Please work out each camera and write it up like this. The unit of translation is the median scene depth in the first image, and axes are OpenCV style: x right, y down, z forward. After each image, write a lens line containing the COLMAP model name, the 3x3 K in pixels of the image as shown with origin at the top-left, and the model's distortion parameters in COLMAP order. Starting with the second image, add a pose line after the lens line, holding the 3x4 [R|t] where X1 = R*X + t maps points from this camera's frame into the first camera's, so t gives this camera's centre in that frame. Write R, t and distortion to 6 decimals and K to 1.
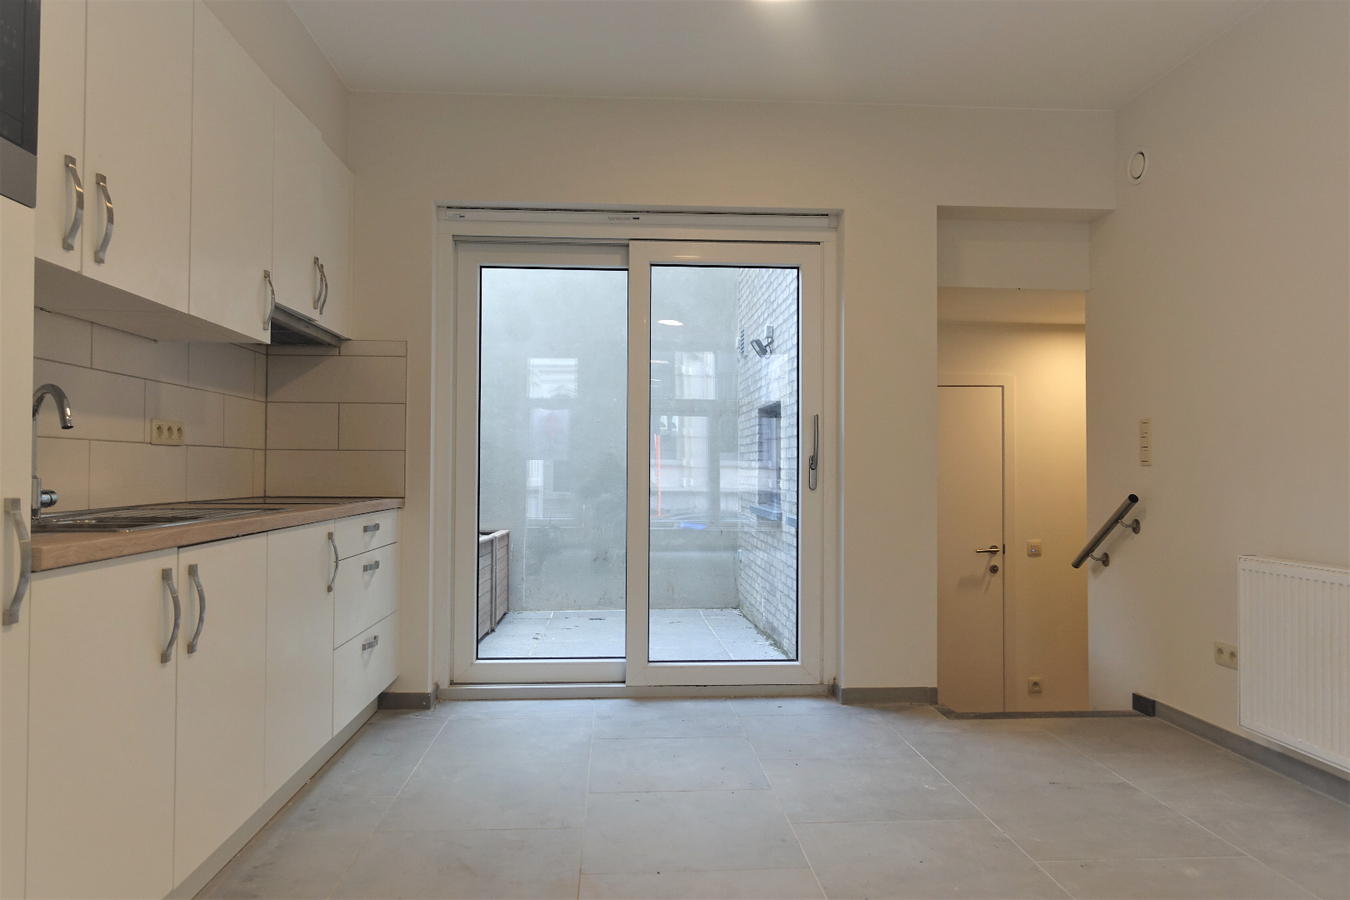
lens RADIAL K [[932.2, 0, 675.0], [0, 932.2, 450.0], [0, 0, 1]] dist [0.026143, -0.003424]
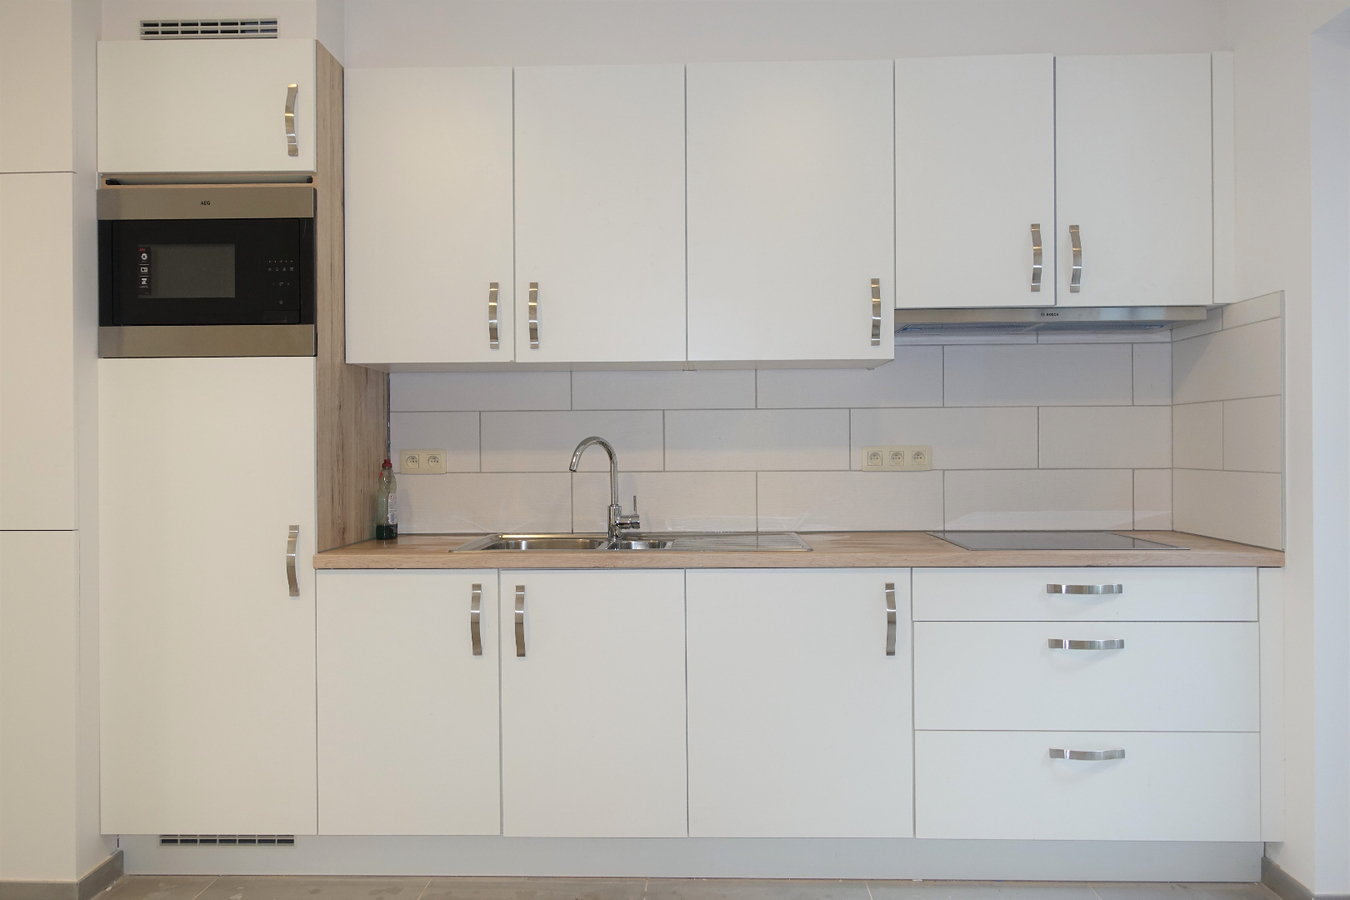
lens RADIAL K [[932.2, 0, 675.0], [0, 932.2, 450.0], [0, 0, 1]] dist [0.026143, -0.003424]
pose [[-0.077603, -0.003024, -0.996980, 0.348597], [0.030285, 0.999527, -0.005389, -0.022769], [0.996524, -0.030611, -0.077474, 0.658155]]
